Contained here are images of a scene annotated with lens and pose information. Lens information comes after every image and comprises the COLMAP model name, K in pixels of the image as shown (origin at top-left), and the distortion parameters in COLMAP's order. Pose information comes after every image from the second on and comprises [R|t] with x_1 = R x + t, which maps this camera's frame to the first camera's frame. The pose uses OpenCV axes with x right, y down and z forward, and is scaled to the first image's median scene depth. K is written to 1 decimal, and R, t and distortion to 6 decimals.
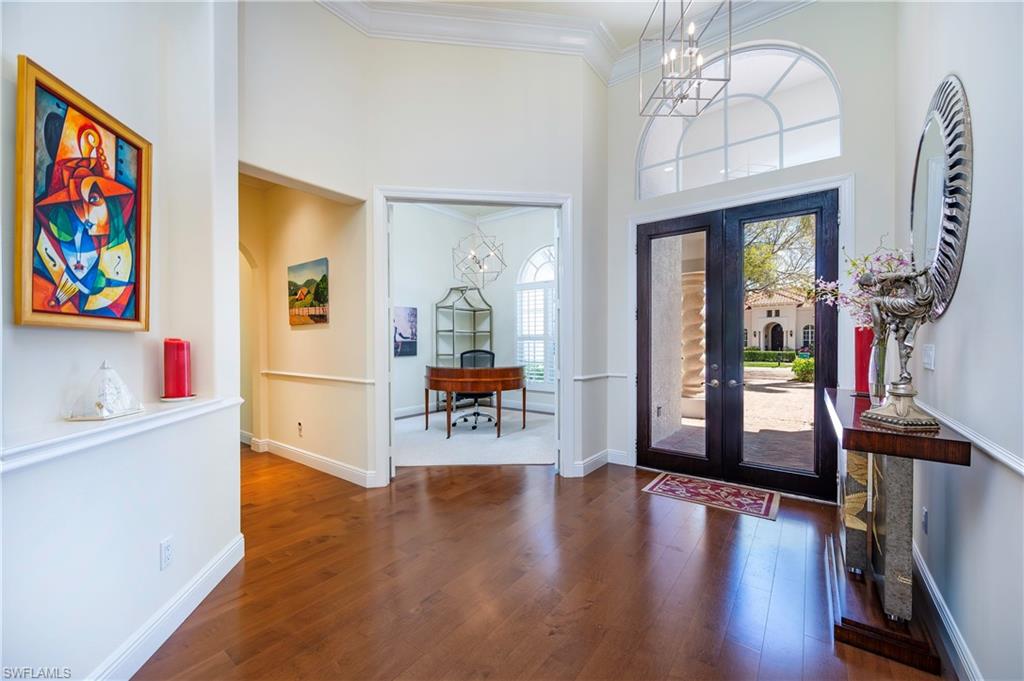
lens RADIAL K [[405.7, 0, 512.0], [0, 405.7, 344.1], [0, 0, 1]] dist [0.000287, 0.000001]
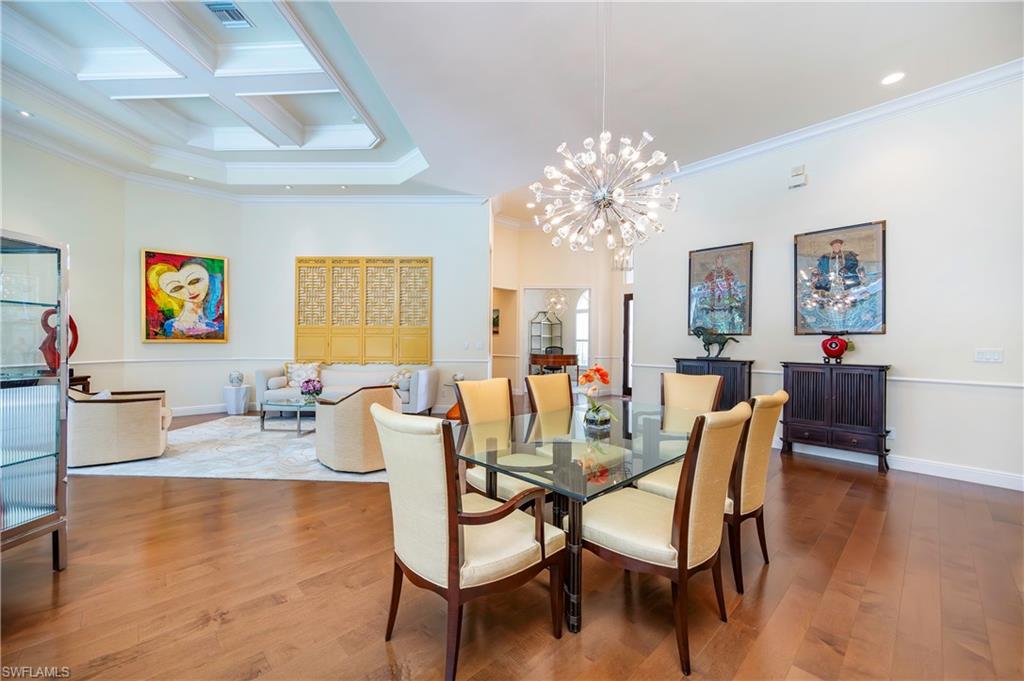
lens RADIAL K [[405.7, 0, 512.0], [0, 405.7, 344.1], [0, 0, 1]] dist [0.000287, 0.000001]
pose [[0.986246, 0.008934, -0.165042, 0.039133], [-0.008377, 0.999957, 0.004068, -0.001601], [0.165071, -0.002629, 0.986278, -1.053563]]
